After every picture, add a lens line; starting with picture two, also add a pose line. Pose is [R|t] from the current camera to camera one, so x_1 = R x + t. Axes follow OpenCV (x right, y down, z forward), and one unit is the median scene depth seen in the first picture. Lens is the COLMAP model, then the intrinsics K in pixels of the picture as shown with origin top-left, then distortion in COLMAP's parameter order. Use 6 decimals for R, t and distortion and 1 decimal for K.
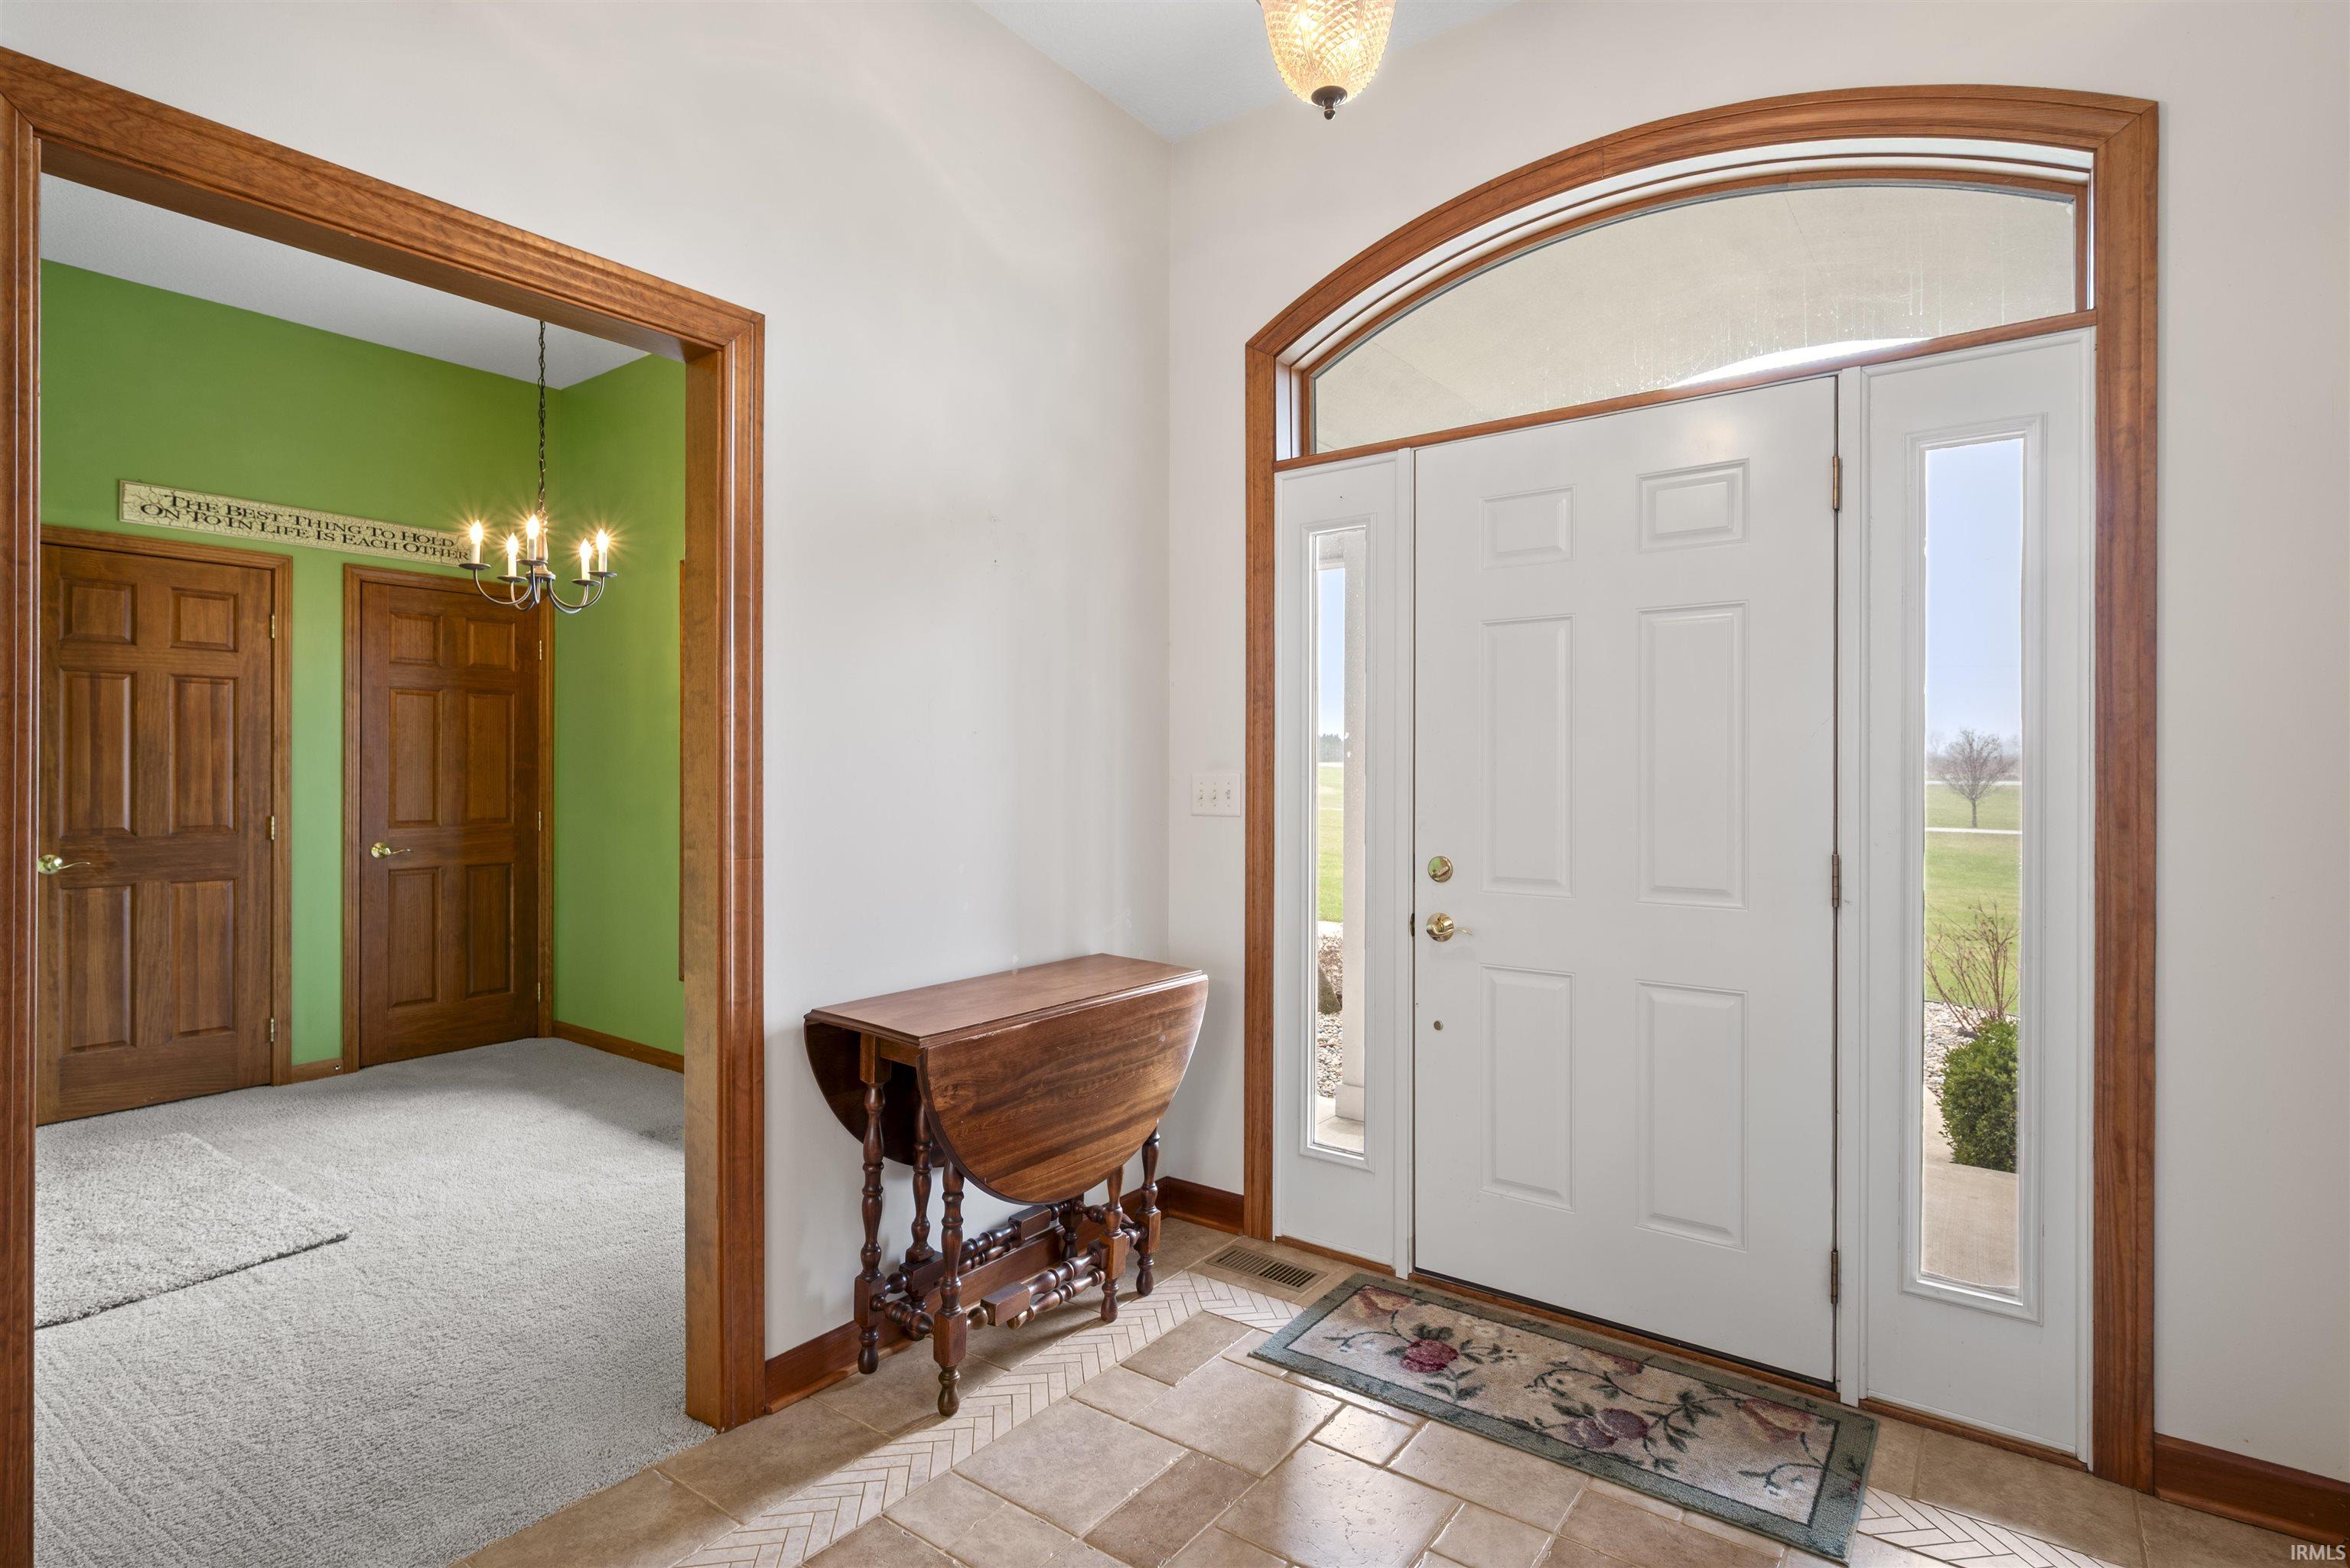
lens RADIAL K [[1165.8, 0, 1179.7], [0, 1165.8, 774.1], [0, 0, 1]] dist [0.002102, 0.001429]
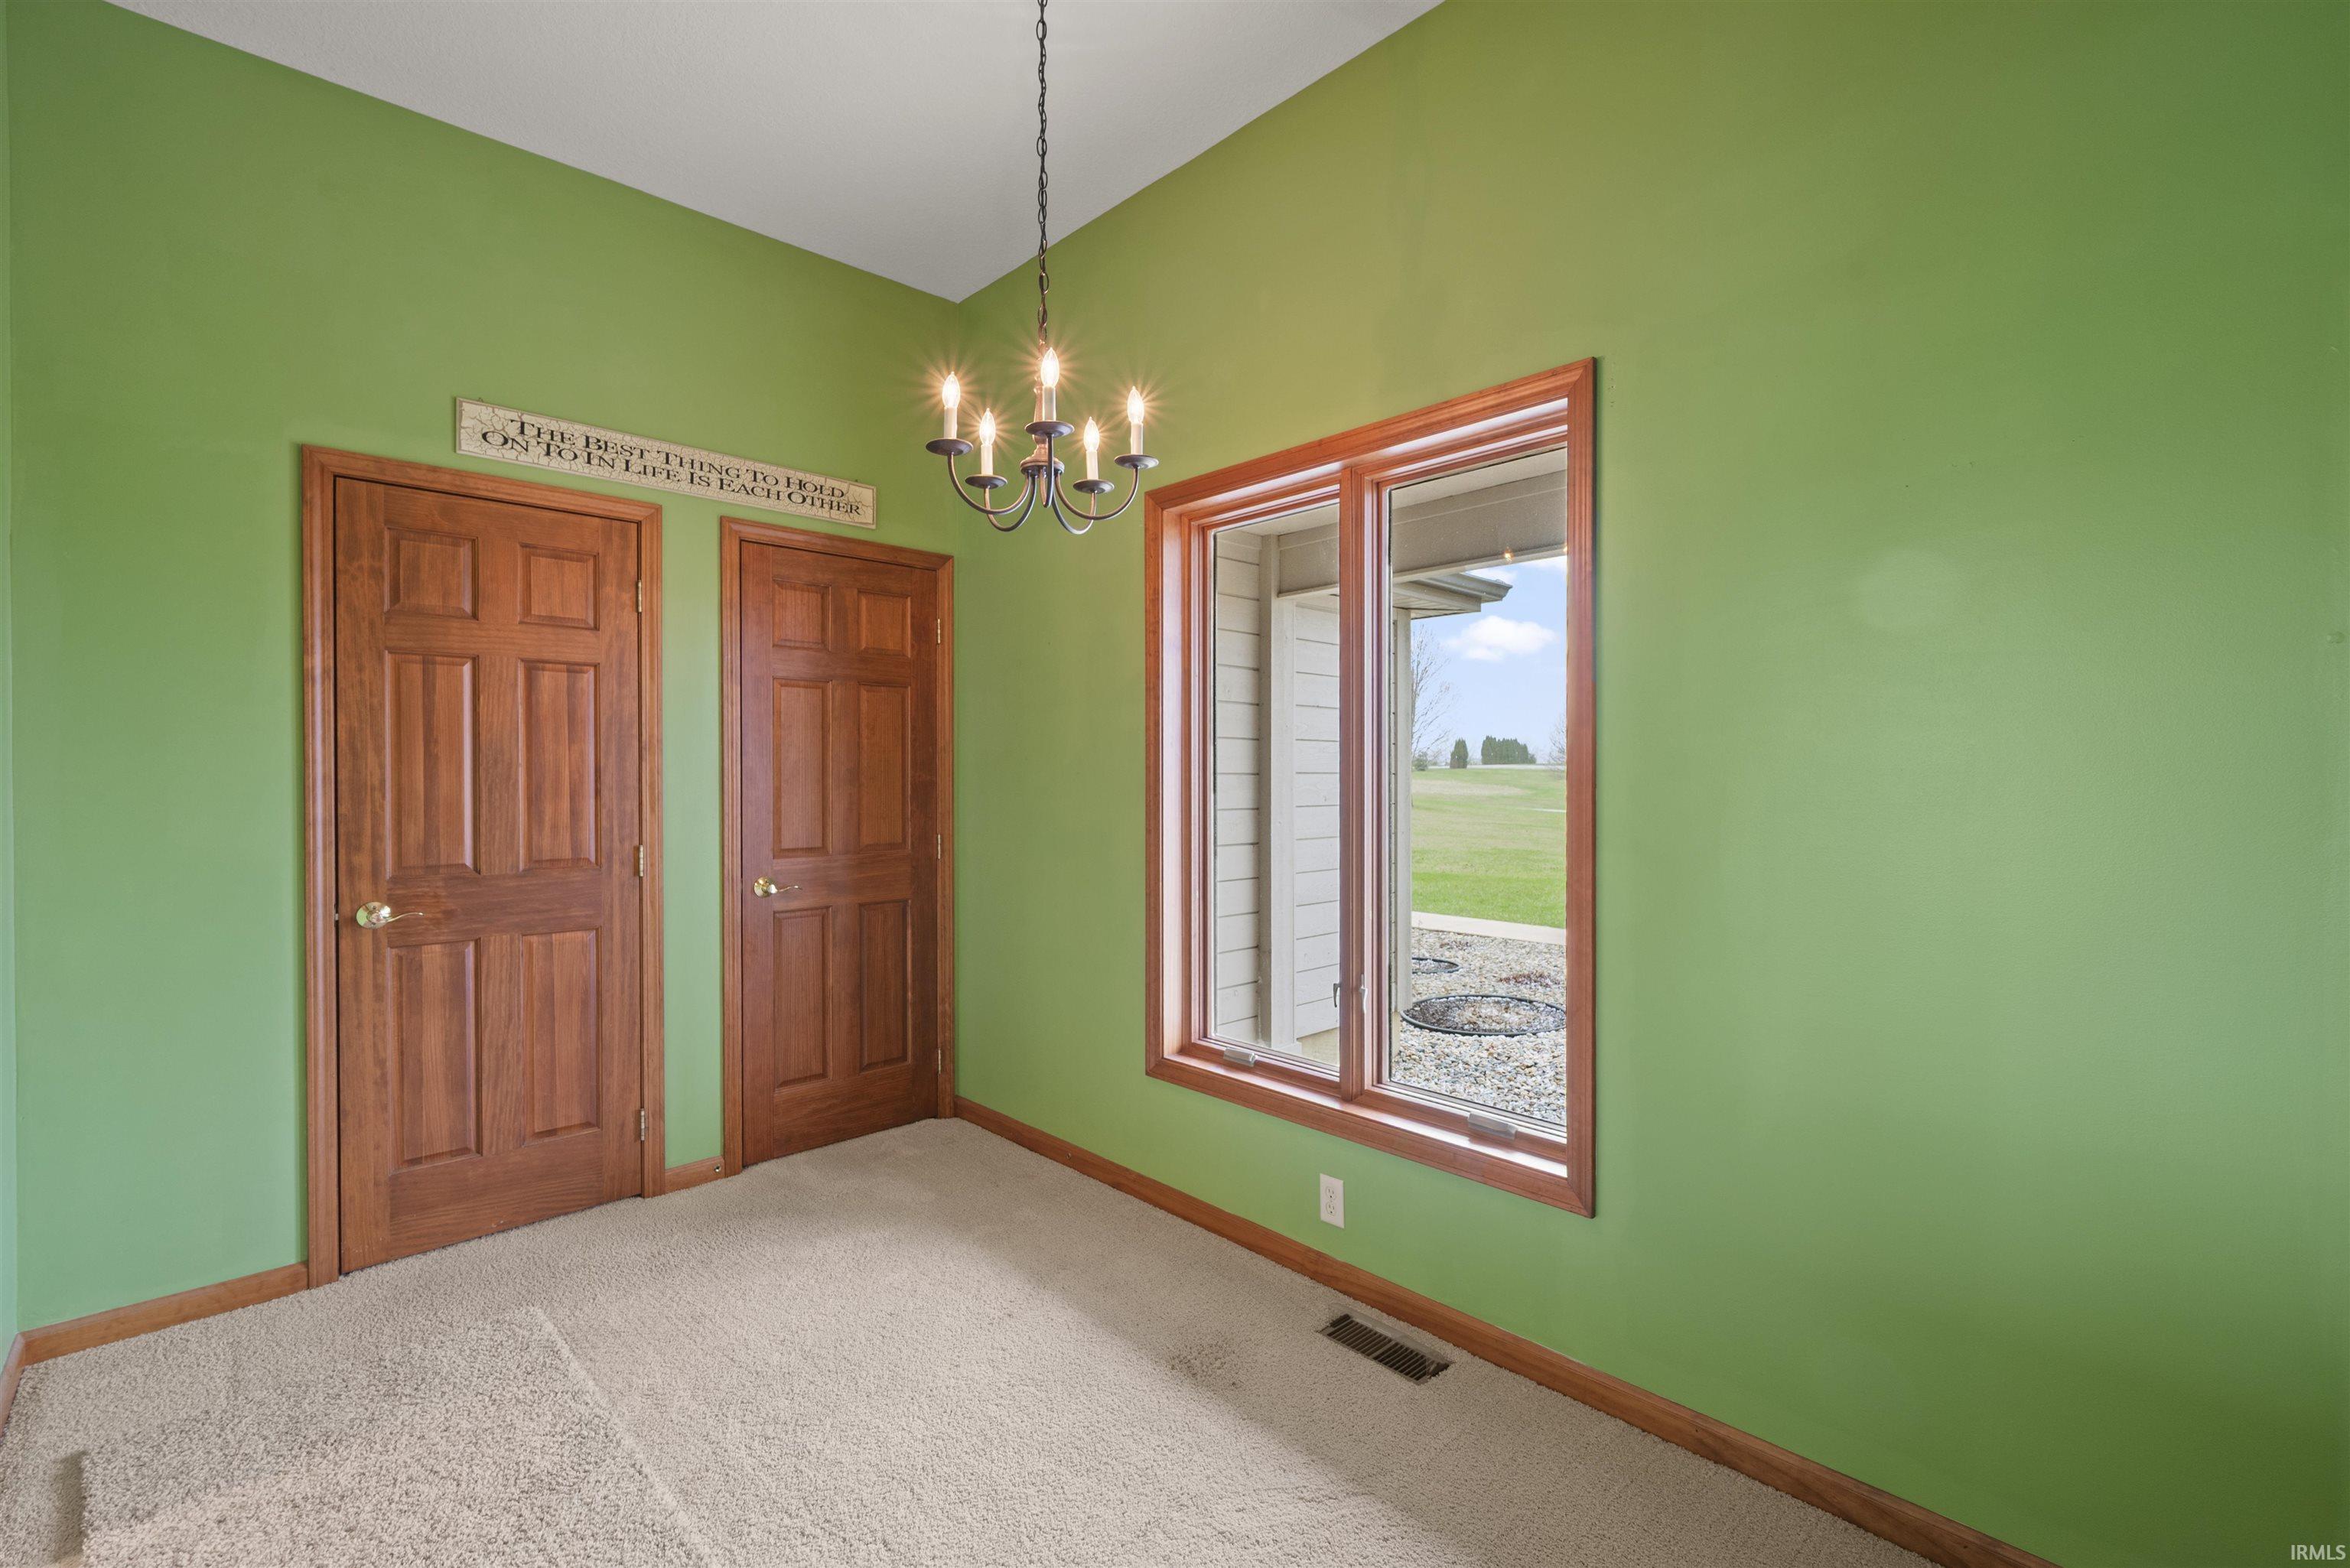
lens RADIAL K [[1016.9, 0, 1170.2], [0, 1016.9, 783.6], [0, 0, 1]] dist [0.002508, -0.000077]
pose [[0.985061, -0.003701, -0.172165, -0.326045], [0.004624, 0.999977, 0.004961, -0.006319], [0.172143, -0.005683, 0.985056, 0.410593]]
